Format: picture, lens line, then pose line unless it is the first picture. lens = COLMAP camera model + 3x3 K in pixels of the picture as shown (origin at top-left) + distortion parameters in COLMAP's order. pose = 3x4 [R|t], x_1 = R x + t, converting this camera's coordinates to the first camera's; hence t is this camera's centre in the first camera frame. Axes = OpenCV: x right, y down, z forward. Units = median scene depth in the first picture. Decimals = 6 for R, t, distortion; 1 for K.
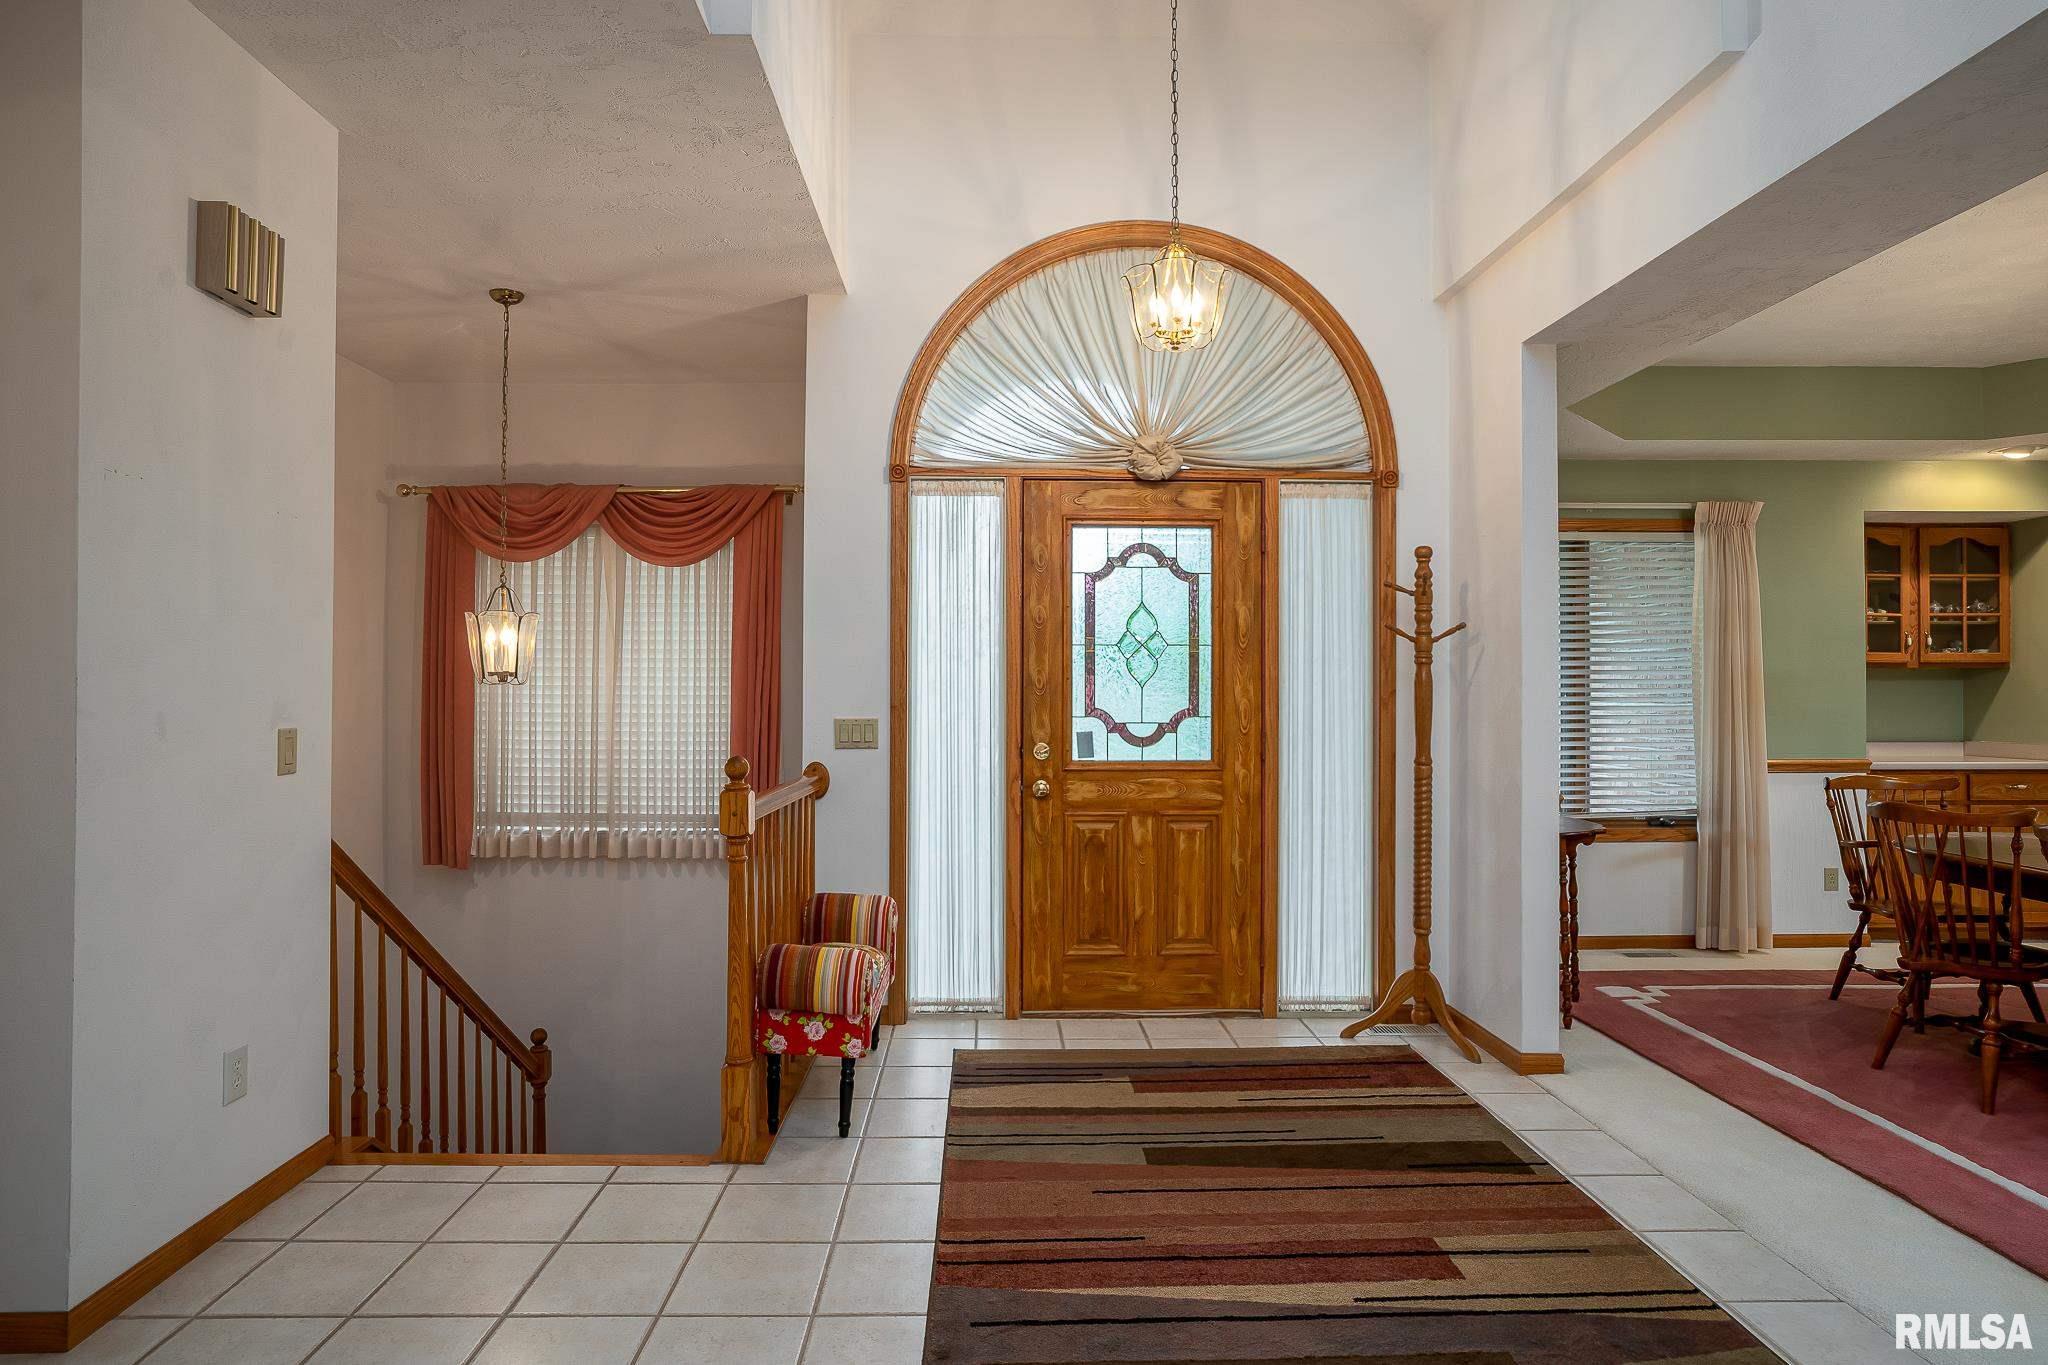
lens RADIAL K [[1163.6, 0, 1028.3], [0, 1163.6, 689.5], [0, 0, 1]] dist [-0.009779, 0.008490]
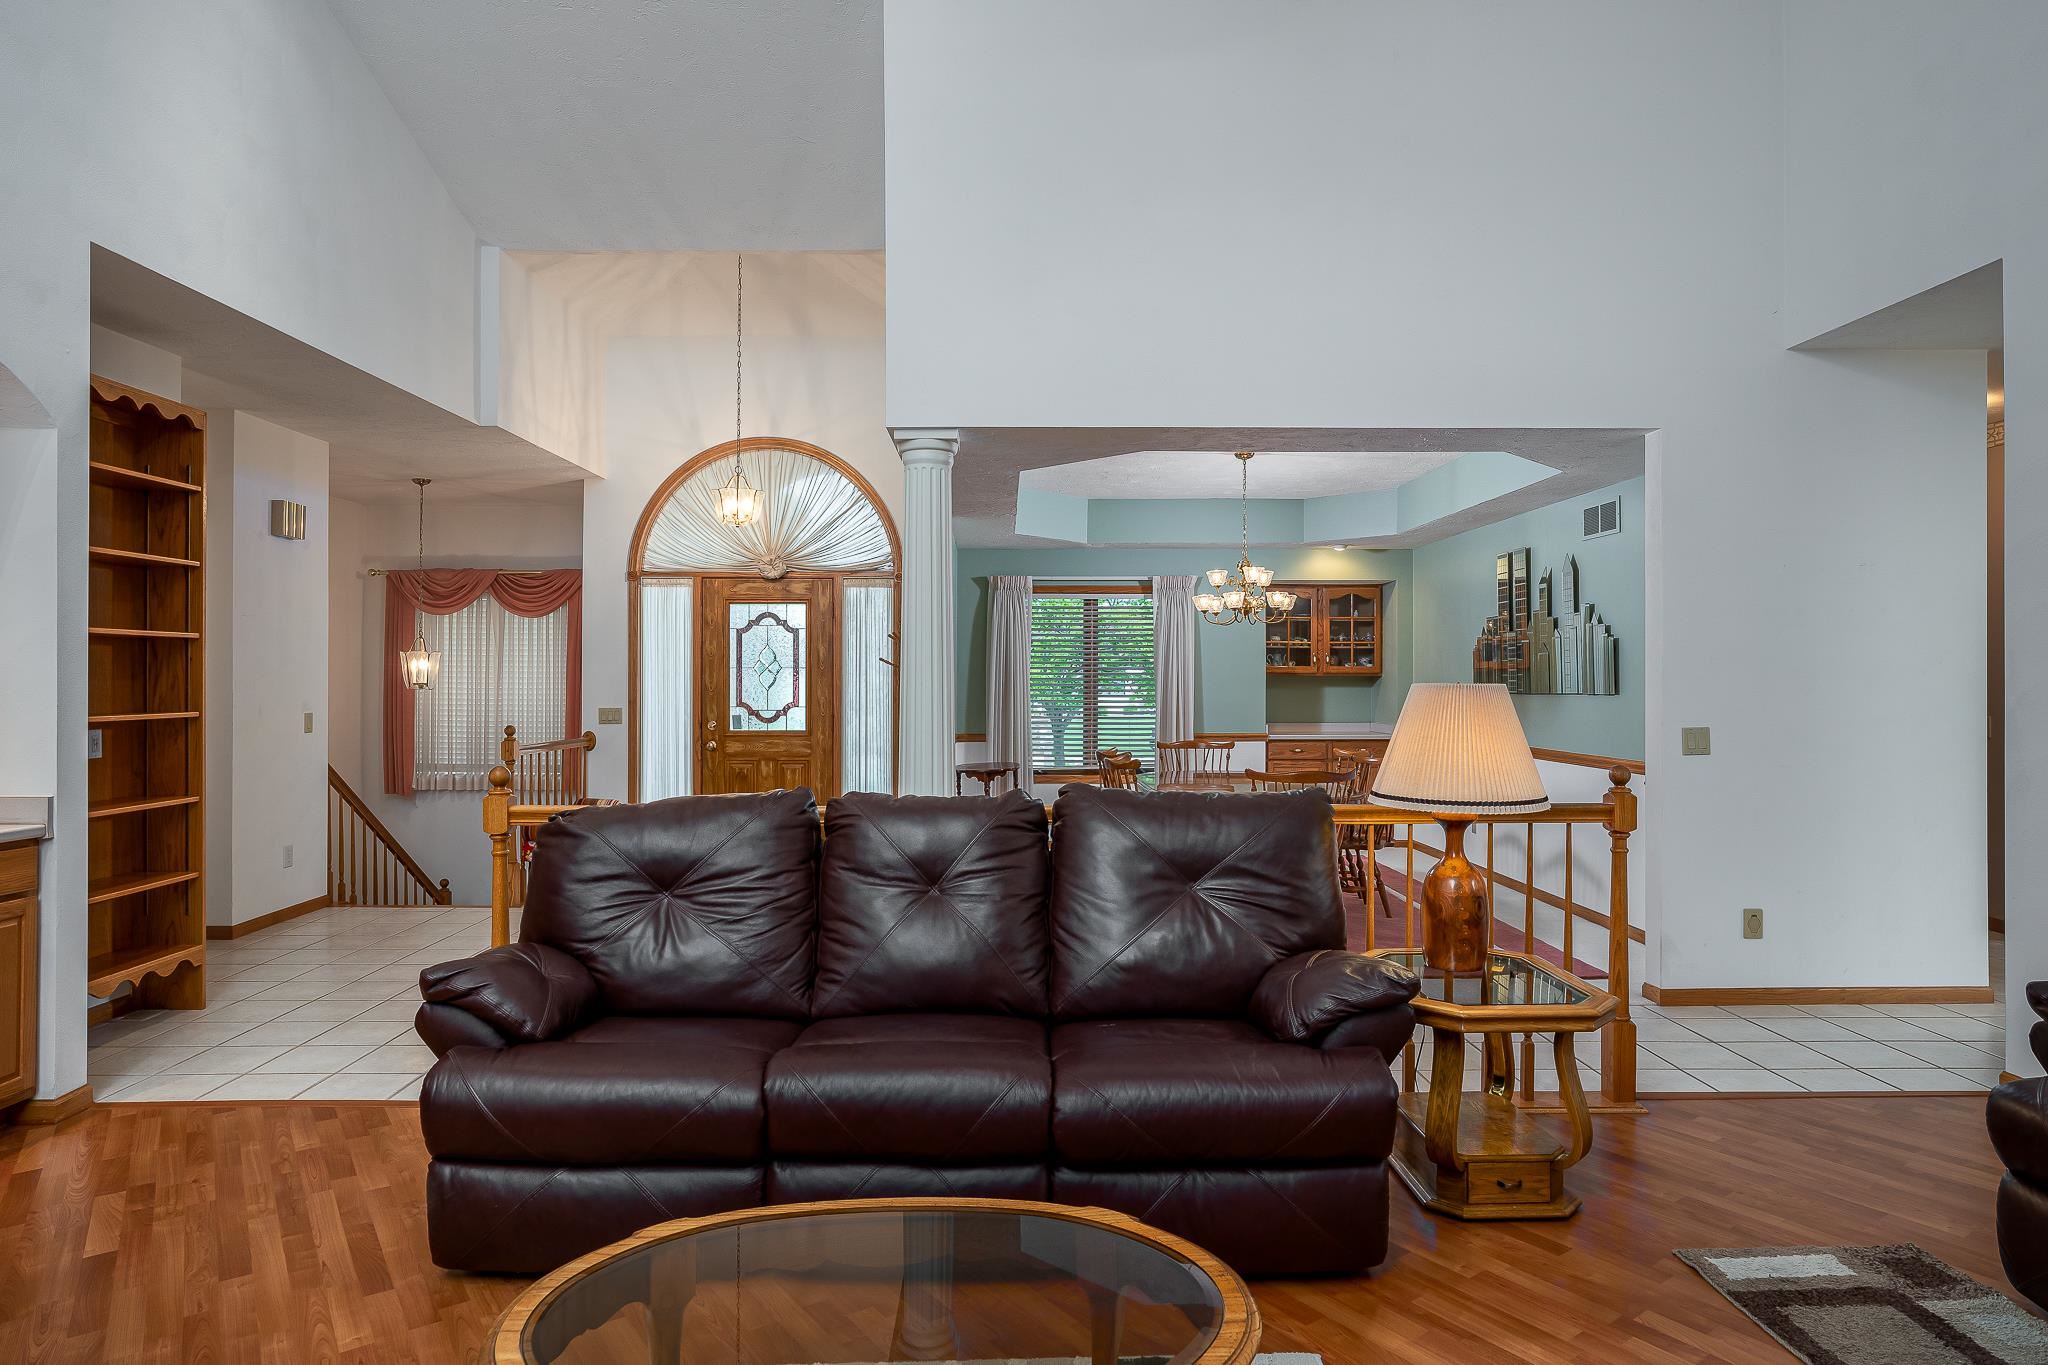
lens RADIAL K [[1182.0, 0, 1029.9], [0, 1182.0, 687.6], [0, 0, 1]] dist [-0.000793, -0.001360]
pose [[0.999931, -0.000558, -0.011758, 0.531968], [0.000673, 0.999952, 0.009758, -0.024758], [0.011752, -0.009765, 0.999883, -0.859730]]
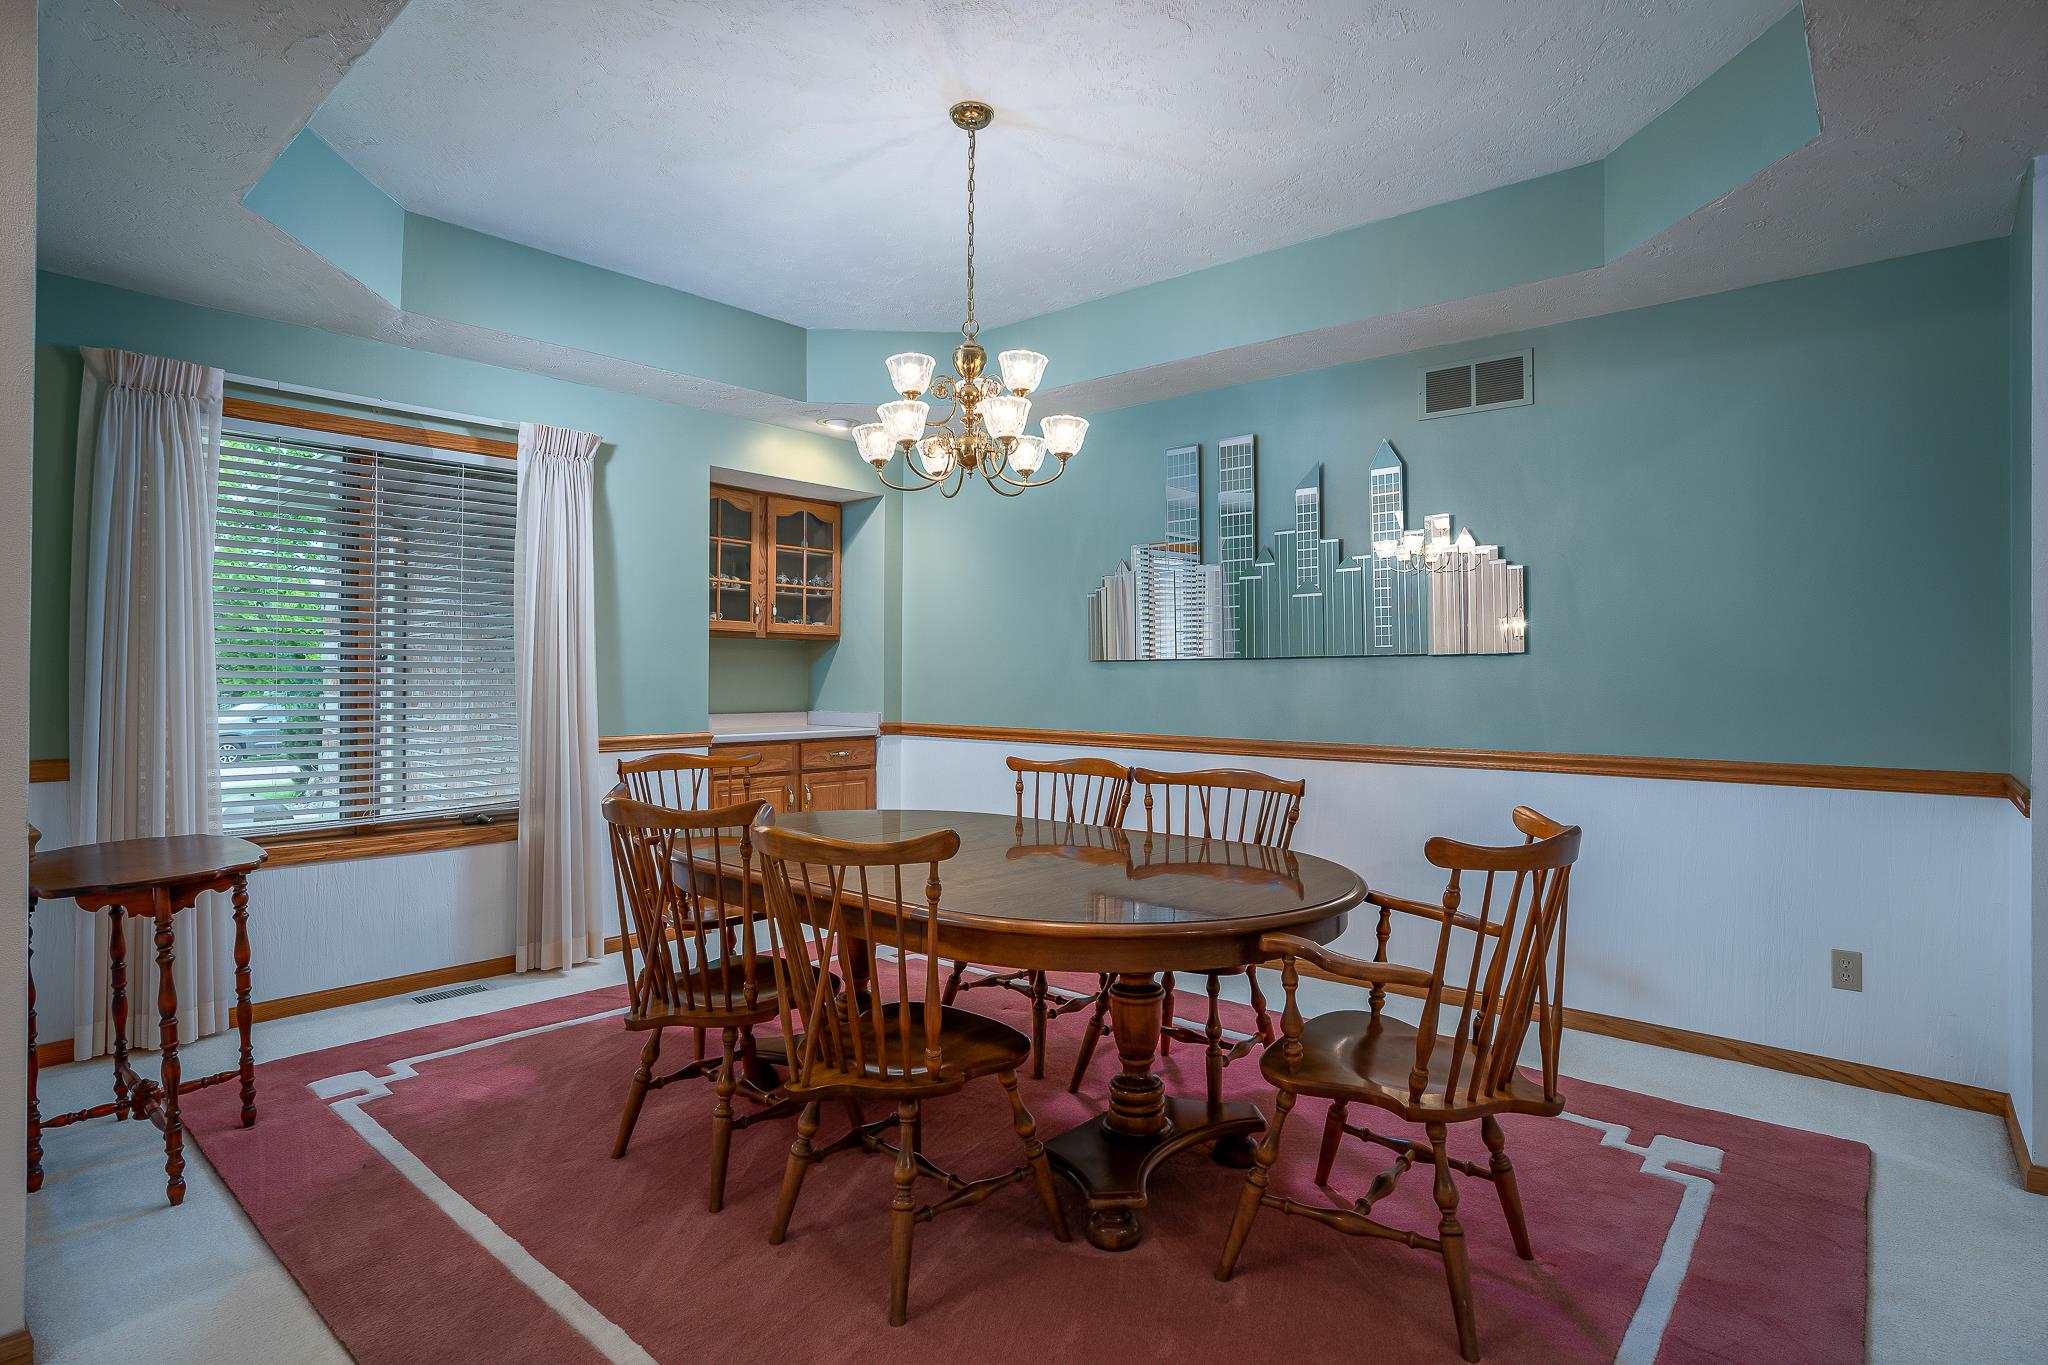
lens RADIAL K [[1085.5, 0, 1029.4], [0, 1085.5, 671.4], [0, 0, 1]] dist [0.000899, -0.000900]
pose [[0.680580, 0.007972, 0.732630, 0.331477], [-0.012289, 0.999924, 0.000534, 0.009305], [-0.732571, -0.009367, 0.680627, 0.278760]]
